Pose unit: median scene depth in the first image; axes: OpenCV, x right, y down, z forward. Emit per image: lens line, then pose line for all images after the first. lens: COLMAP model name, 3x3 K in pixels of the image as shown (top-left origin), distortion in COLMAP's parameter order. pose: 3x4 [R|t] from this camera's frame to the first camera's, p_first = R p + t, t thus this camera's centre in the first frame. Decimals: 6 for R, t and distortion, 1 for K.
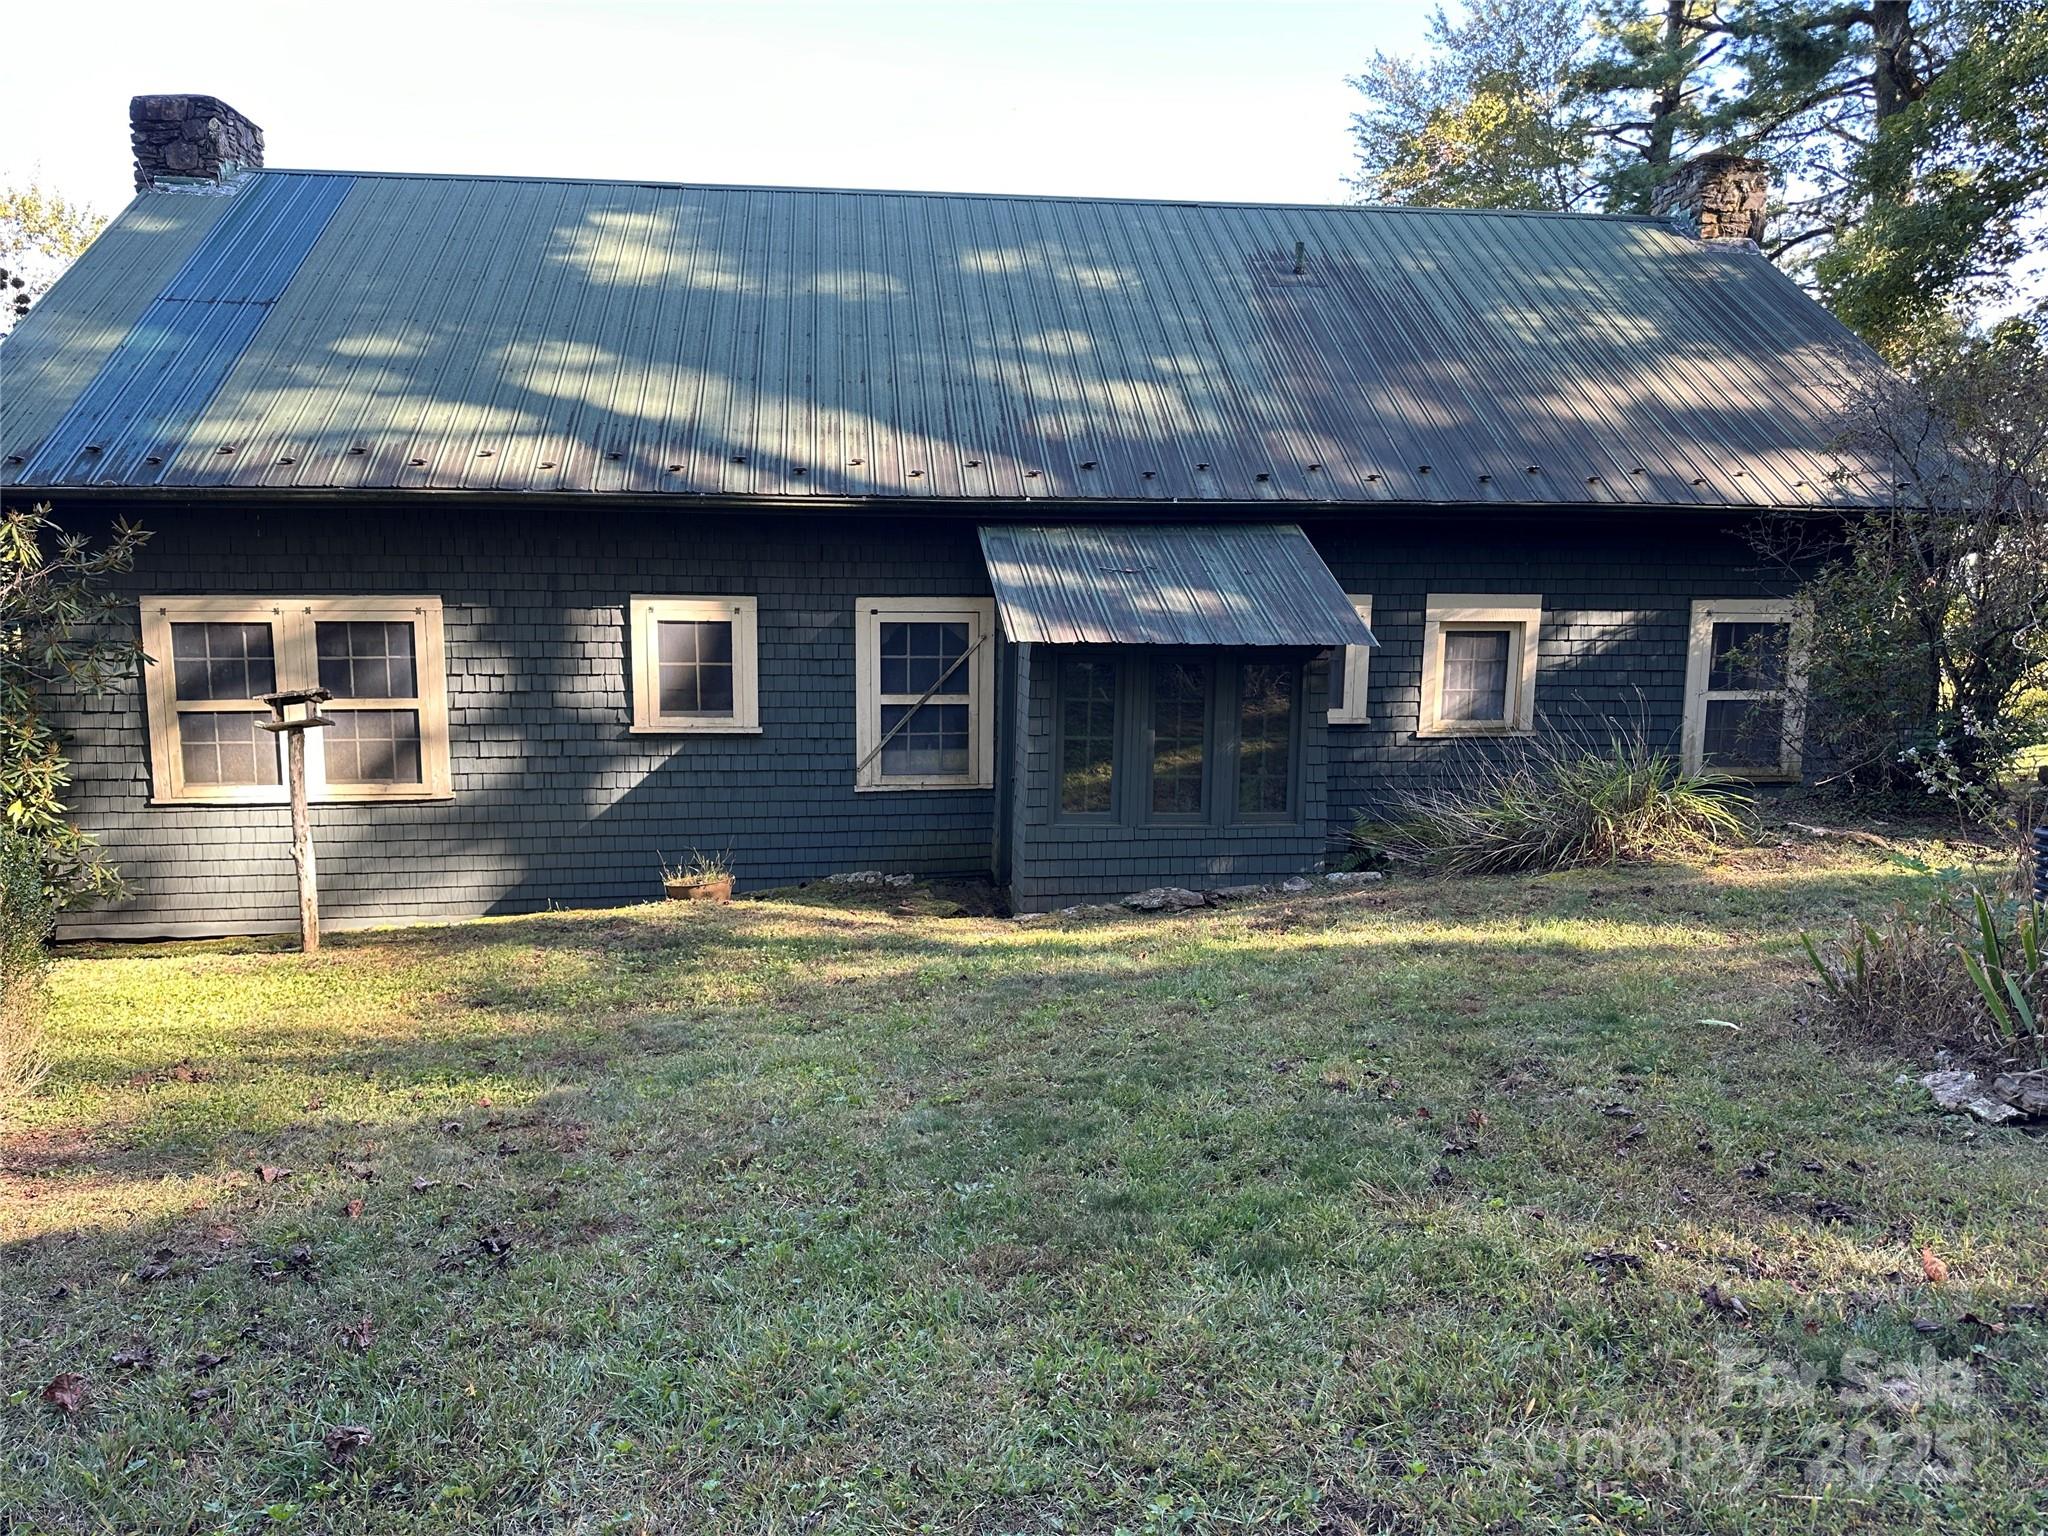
lens RADIAL K [[1442.8, 0, 1019.4], [0, 1442.8, 752.6], [0, 0, 1]] dist [0.035815, -0.039333]
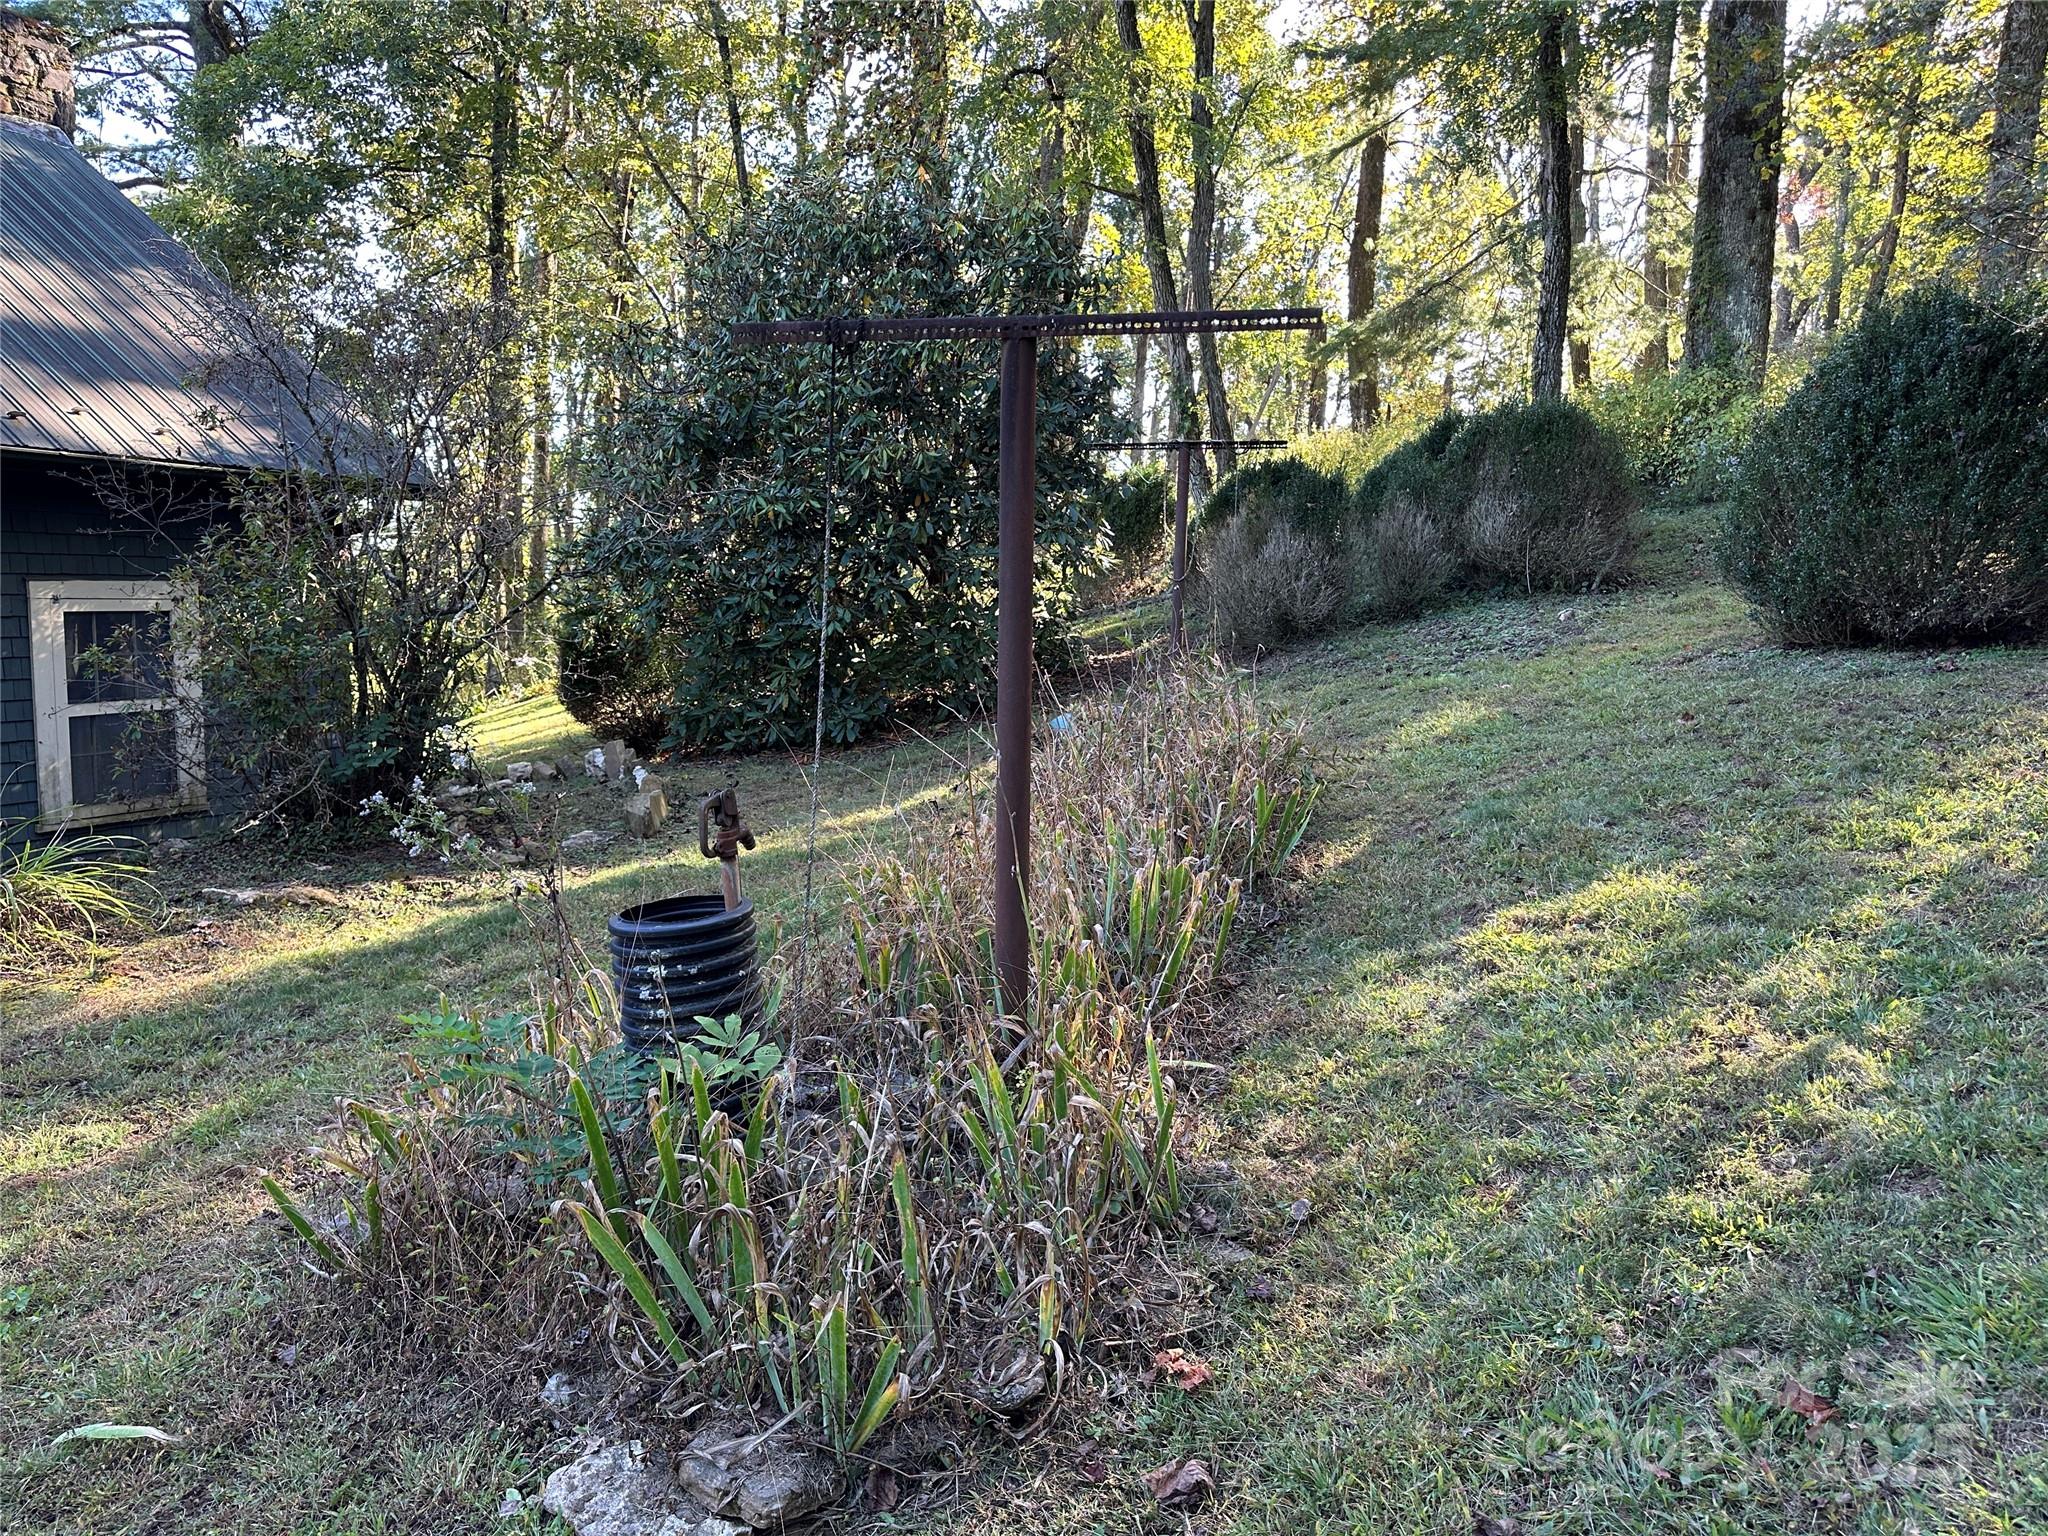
lens RADIAL K [[1442.8, 0, 1019.4], [0, 1442.8, 752.6], [0, 0, 1]] dist [0.035815, -0.039333]
pose [[0.529032, -0.096484, 0.843099, 0.112894], [0.092014, 0.994180, 0.056036, -0.016418], [-0.843598, 0.047932, 0.534831, 0.213449]]
